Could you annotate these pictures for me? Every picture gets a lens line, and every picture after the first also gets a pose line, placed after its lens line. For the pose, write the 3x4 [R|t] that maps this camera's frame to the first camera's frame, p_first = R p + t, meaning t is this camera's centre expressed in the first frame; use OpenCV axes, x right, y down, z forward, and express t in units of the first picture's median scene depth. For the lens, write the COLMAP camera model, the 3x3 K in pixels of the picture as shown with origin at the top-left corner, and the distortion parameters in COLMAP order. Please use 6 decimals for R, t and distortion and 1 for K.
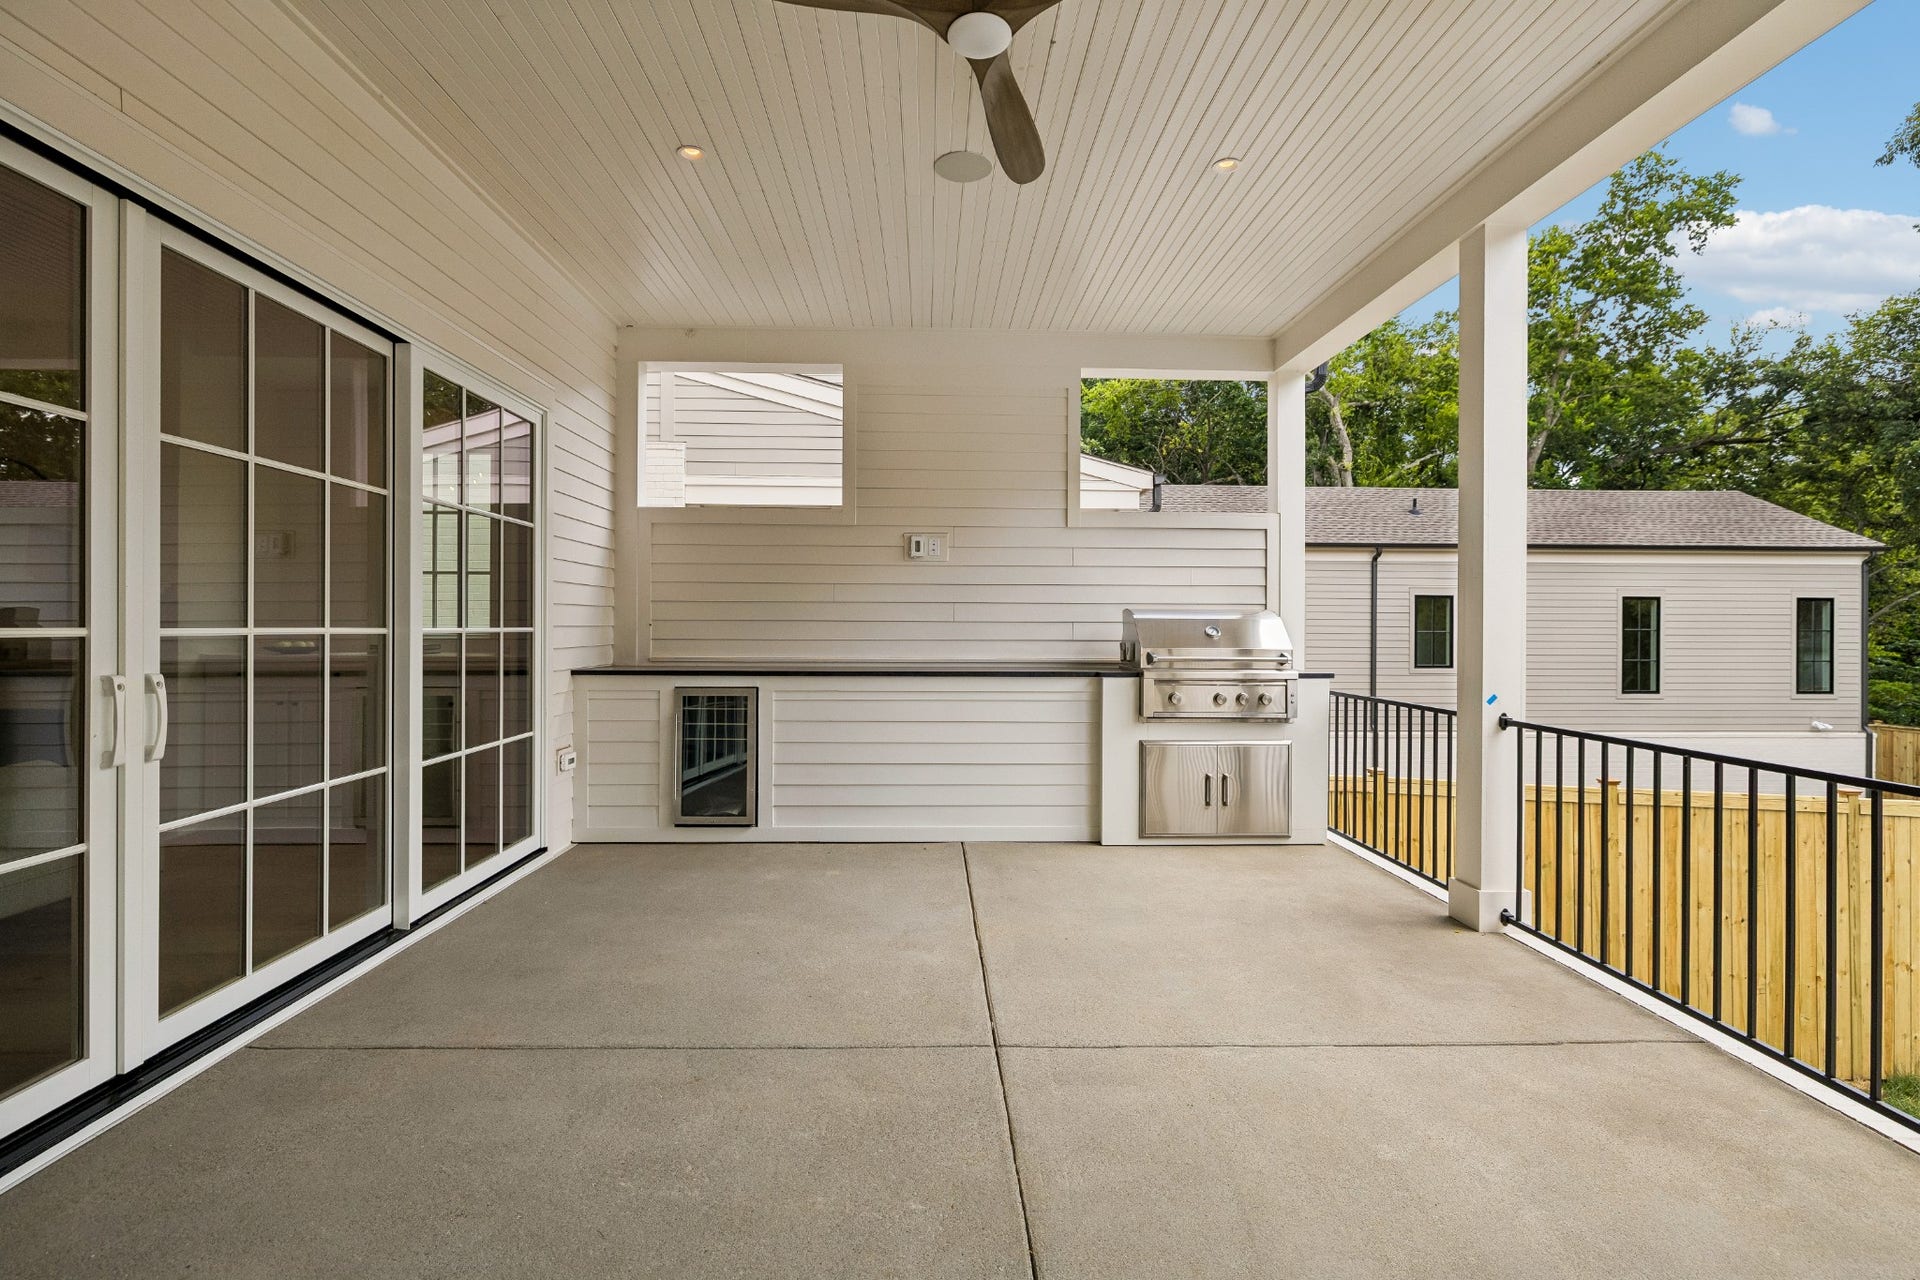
lens RADIAL K [[865.1, 0, 960.0], [0, 865.1, 640.0], [0, 0, 1]] dist [-0.003124, 0.000274]
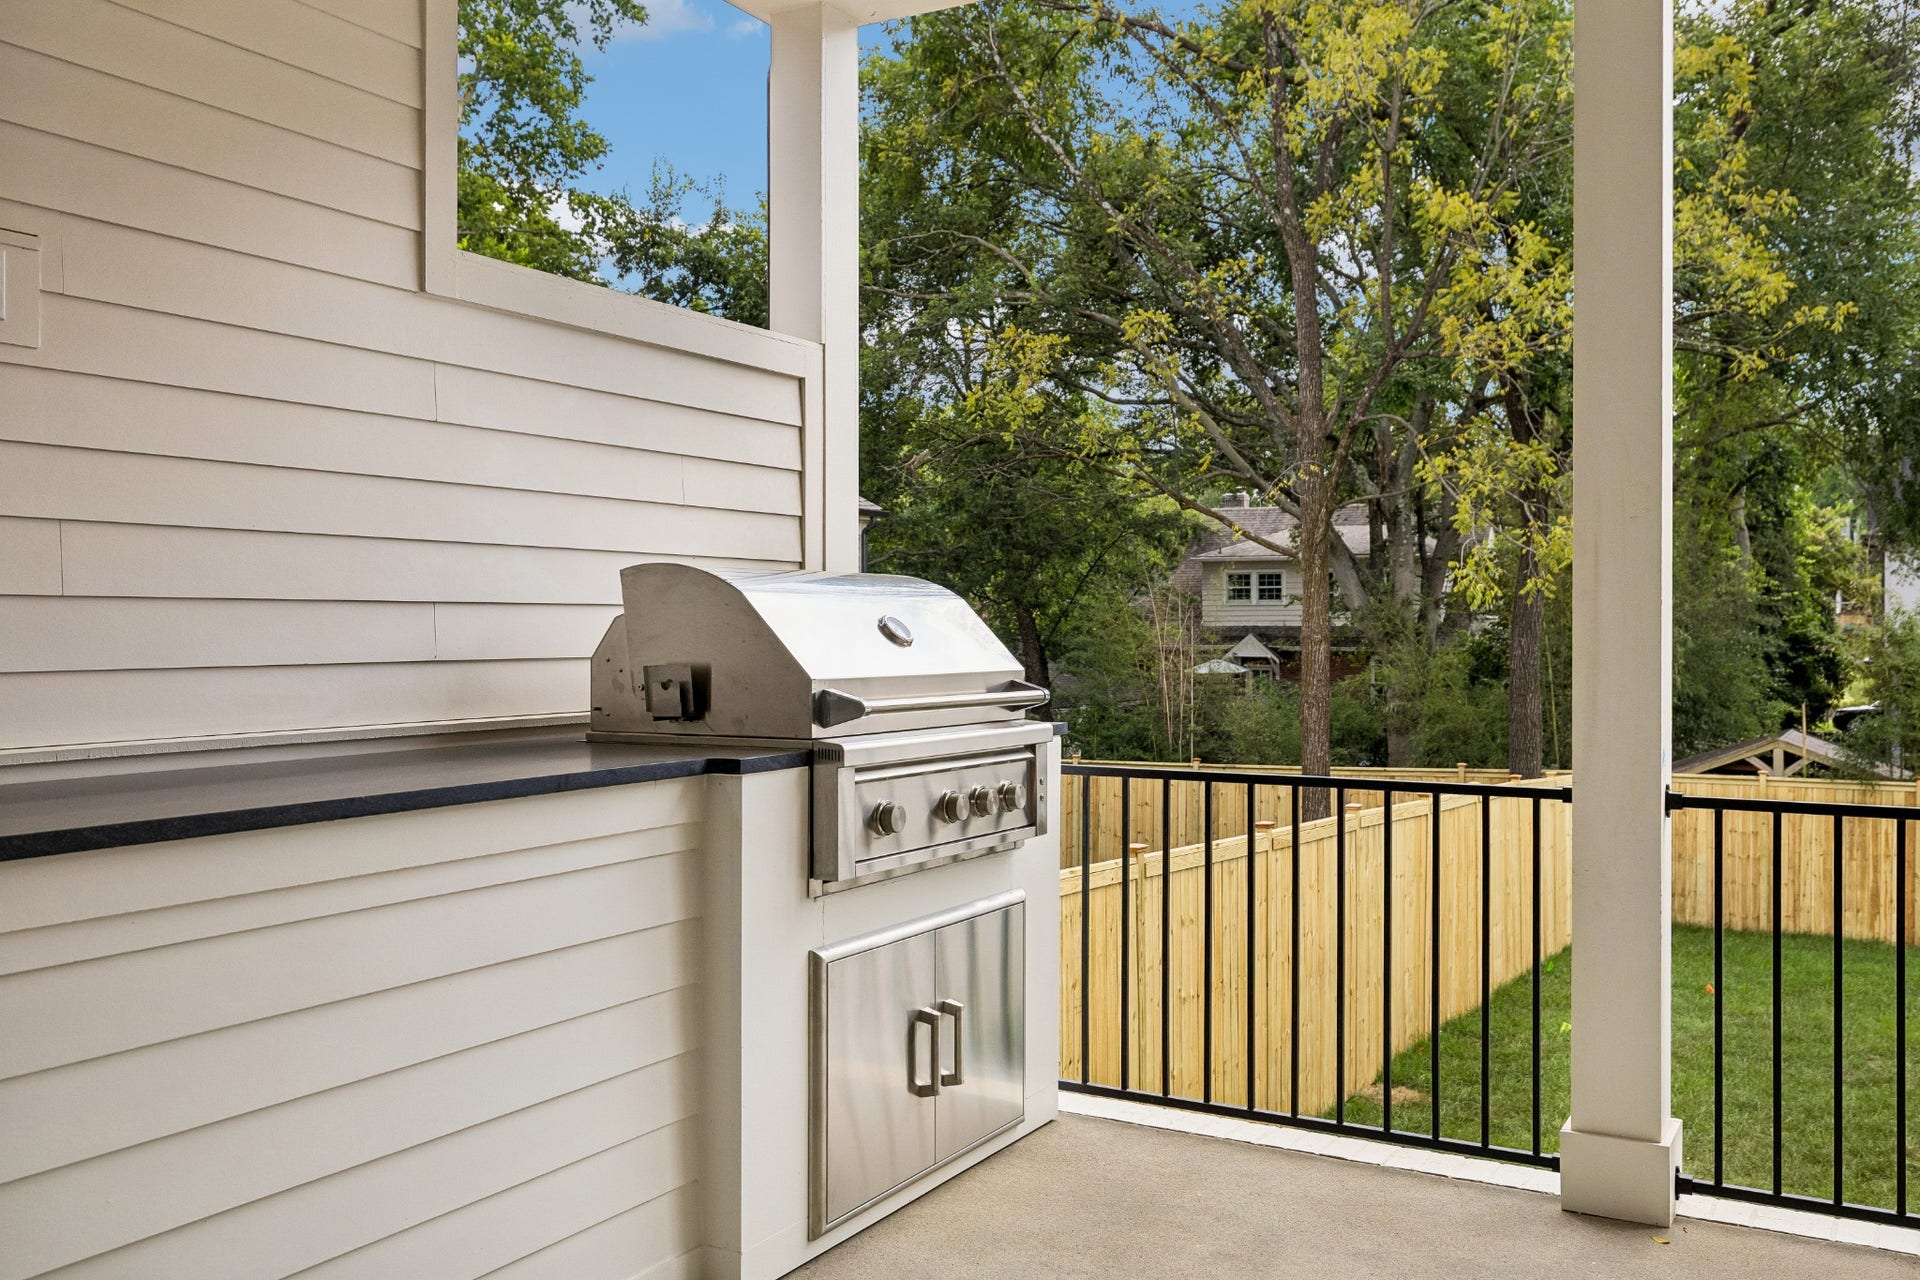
lens RADIAL K [[1636.2, 0, 958.2], [0, 1636.2, 631.8], [0, 0, 1]] dist [0.005852, 0.001614]
pose [[0.530379, -0.007789, 0.847725, -0.310959], [0.013941, 0.999903, 0.000465, -0.009457], [-0.847646, 0.011571, 0.530436, 0.623397]]
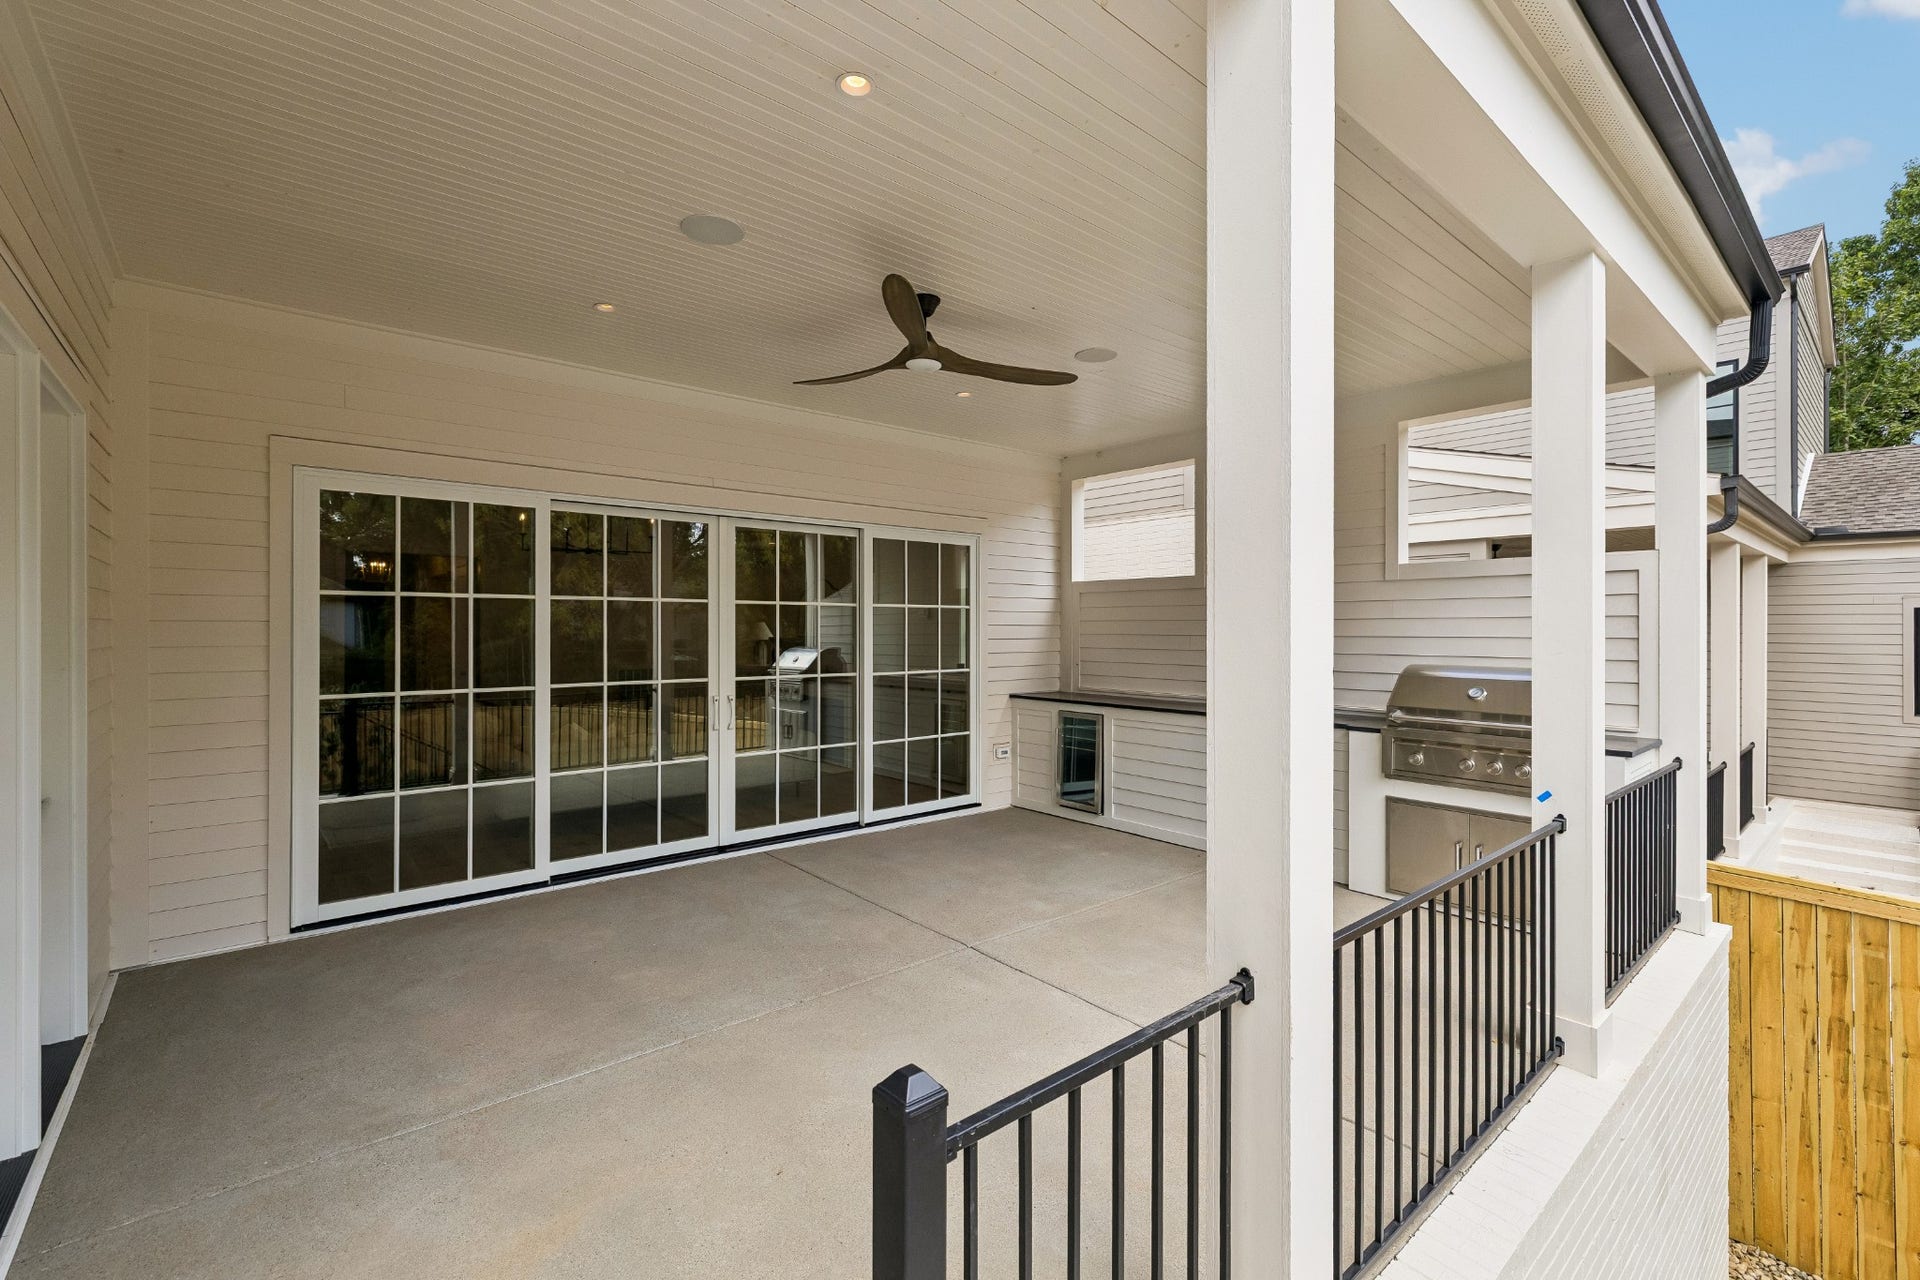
lens RADIAL K [[842.2, 0, 960.0], [0, 842.2, 640.0], [0, 0, 1]] dist [-0.000417, 0.000041]
pose [[0.618672, 0.008438, -0.785604, 0.691451], [-0.011359, 0.999934, 0.001795, -0.065372], [0.785567, 0.007814, 0.618727, -0.010559]]
